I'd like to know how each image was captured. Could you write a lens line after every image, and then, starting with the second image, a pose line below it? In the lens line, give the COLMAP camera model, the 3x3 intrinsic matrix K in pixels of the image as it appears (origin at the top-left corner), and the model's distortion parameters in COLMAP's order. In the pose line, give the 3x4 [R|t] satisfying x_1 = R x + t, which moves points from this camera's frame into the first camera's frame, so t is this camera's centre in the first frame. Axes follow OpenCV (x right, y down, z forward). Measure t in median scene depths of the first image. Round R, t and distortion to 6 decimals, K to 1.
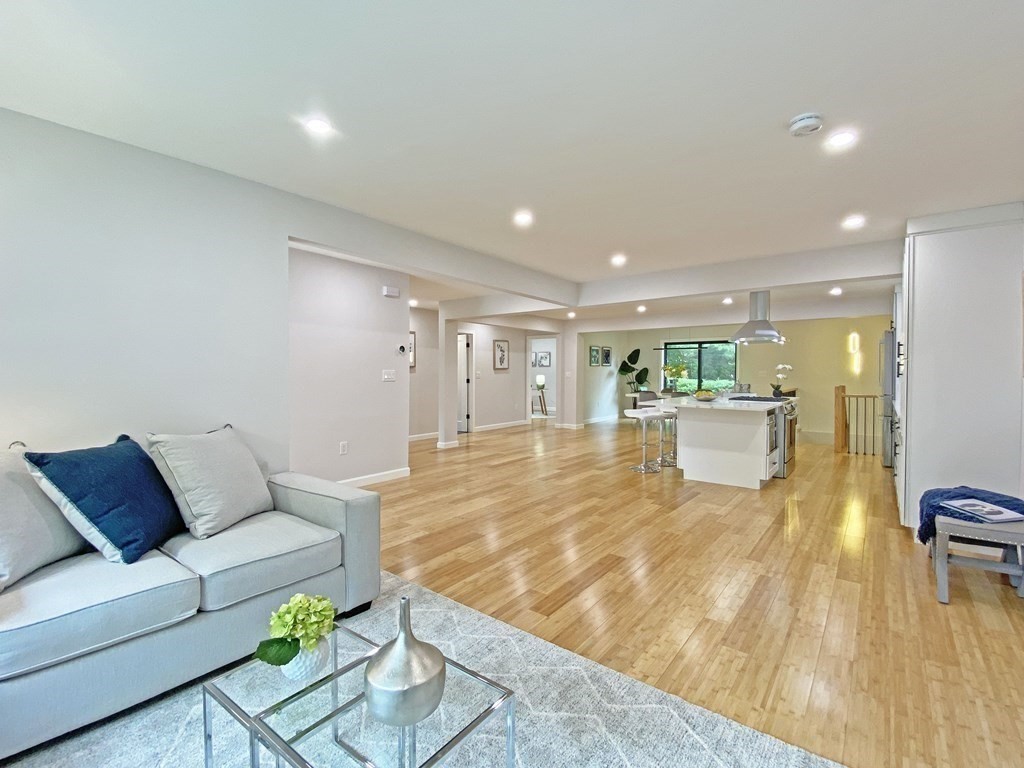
lens RADIAL K [[474.0, 0, 512.9], [0, 474.0, 376.5], [0, 0, 1]] dist [0.001481, -0.000012]
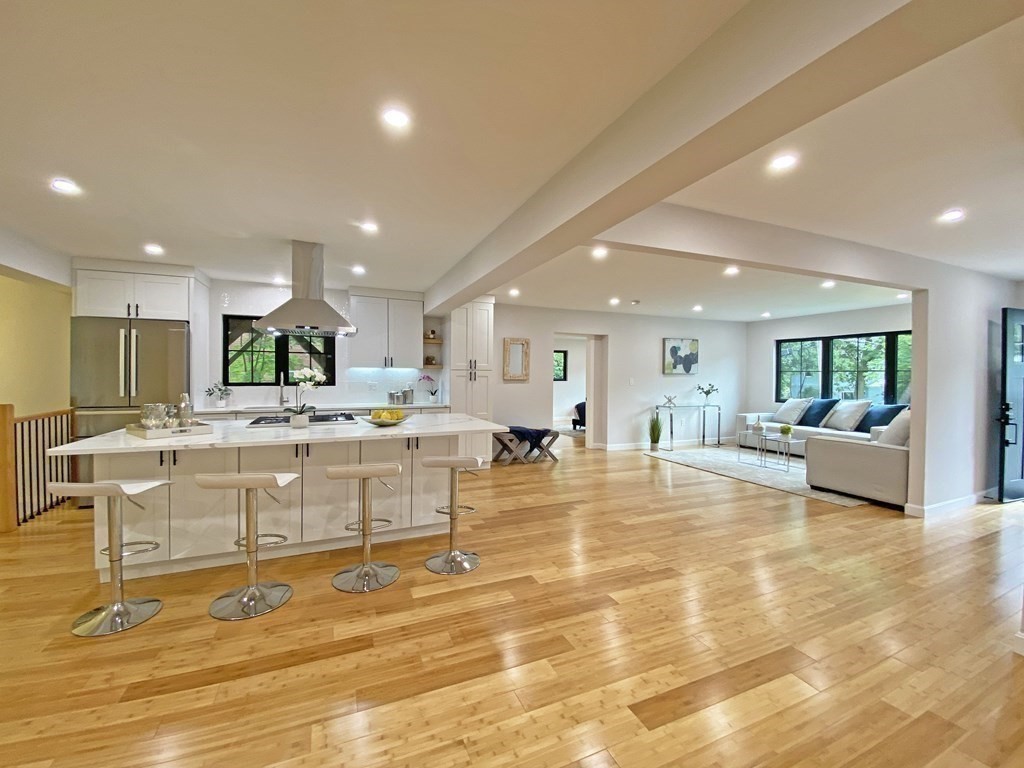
lens RADIAL K [[415.7, 0, 523.0], [0, 415.7, 381.7], [0, 0, 1]] dist [-0.013265, -0.004435]
pose [[-0.884969, -0.020105, 0.465216, -0.001961], [-0.006034, 0.999479, 0.031717, -0.010005], [-0.465611, 0.025262, -0.884629, 0.699725]]
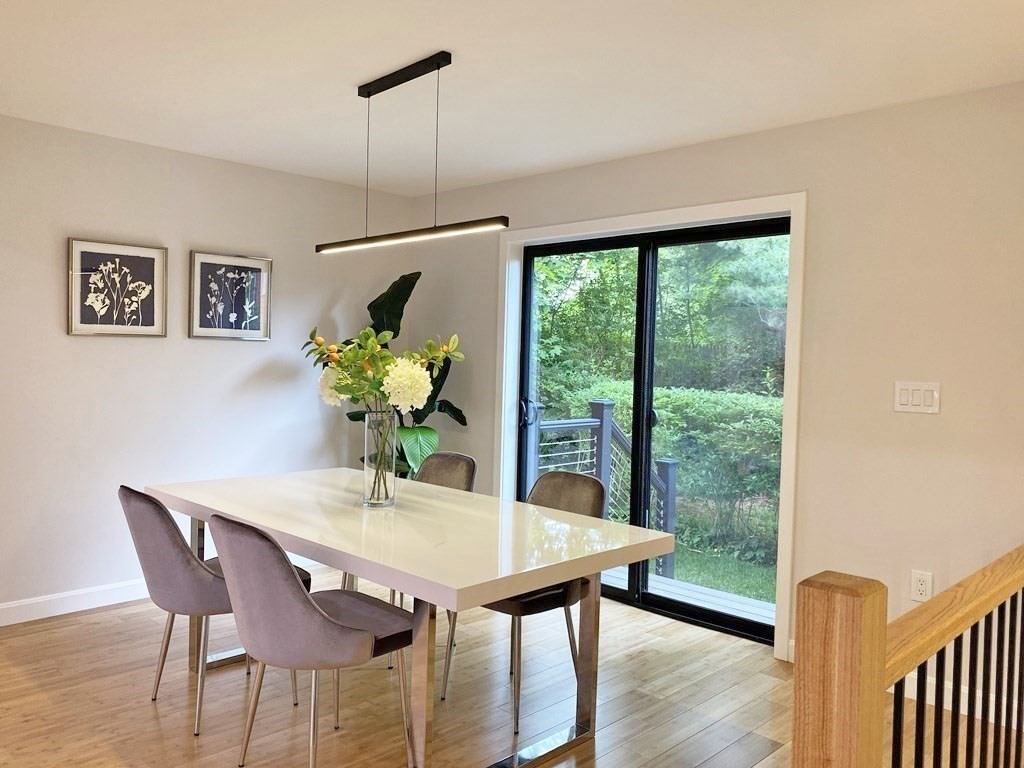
lens RADIAL K [[785.6, 0, 515.0], [0, 785.6, 382.4], [0, 0, 1]] dist [0.048175, -0.008980]
pose [[0.994074, 0.023425, -0.106152, 0.375593], [-0.022877, 0.999718, 0.006370, -0.006785], [0.106272, -0.003903, 0.994329, 0.636286]]
